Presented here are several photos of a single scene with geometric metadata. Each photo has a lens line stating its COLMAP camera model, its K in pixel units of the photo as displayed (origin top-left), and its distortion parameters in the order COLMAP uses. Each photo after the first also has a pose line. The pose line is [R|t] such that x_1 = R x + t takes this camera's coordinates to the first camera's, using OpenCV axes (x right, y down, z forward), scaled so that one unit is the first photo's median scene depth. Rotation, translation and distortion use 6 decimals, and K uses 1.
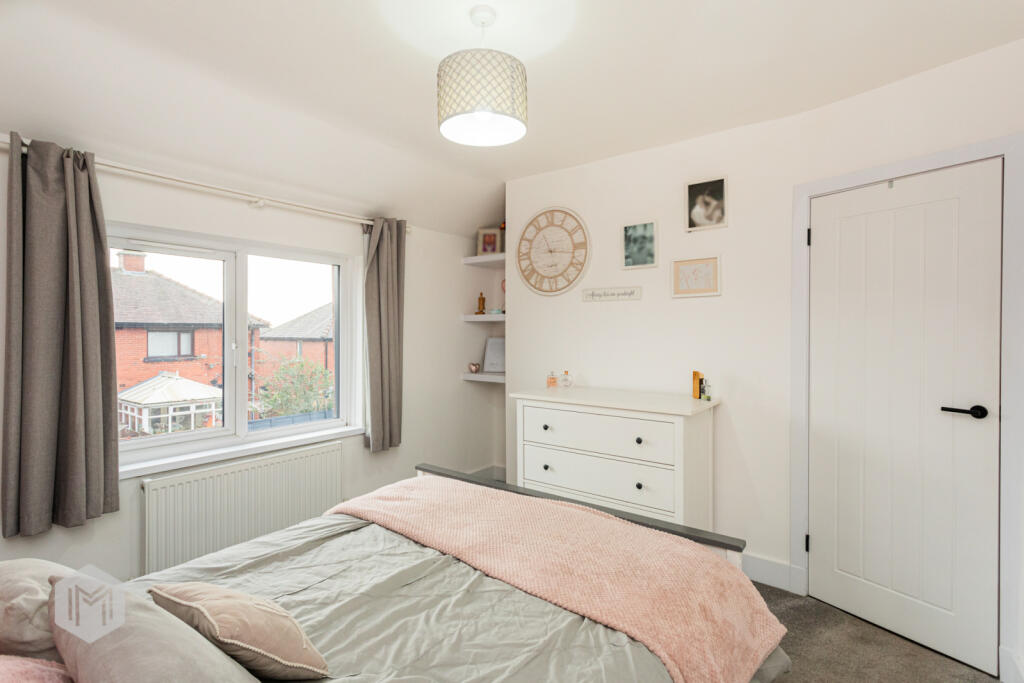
lens RADIAL K [[486.0, 0, 518.2], [0, 486.0, 341.2], [0, 0, 1]] dist [0.001265, 0.001175]
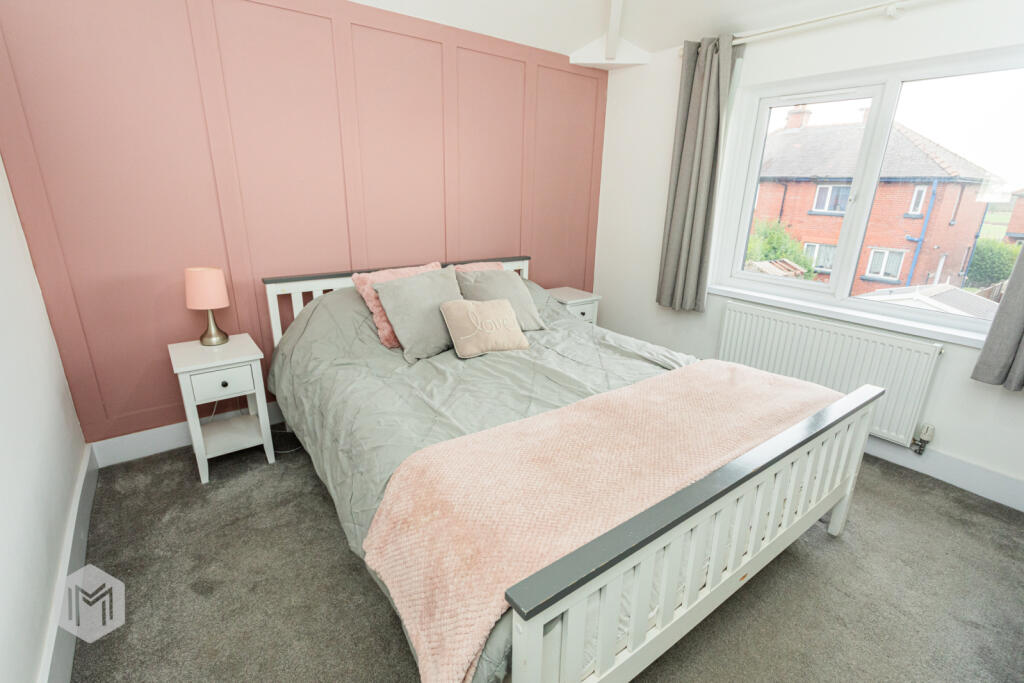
lens RADIAL K [[486.0, 0, 518.2], [0, 486.0, 341.2], [0, 0, 1]] dist [0.001265, 0.001175]
pose [[-0.284448, 0.285719, -0.915125, 0.844016], [-0.036905, 0.950586, 0.308261, 0.011460], [0.957981, 0.121457, -0.259847, 1.110896]]
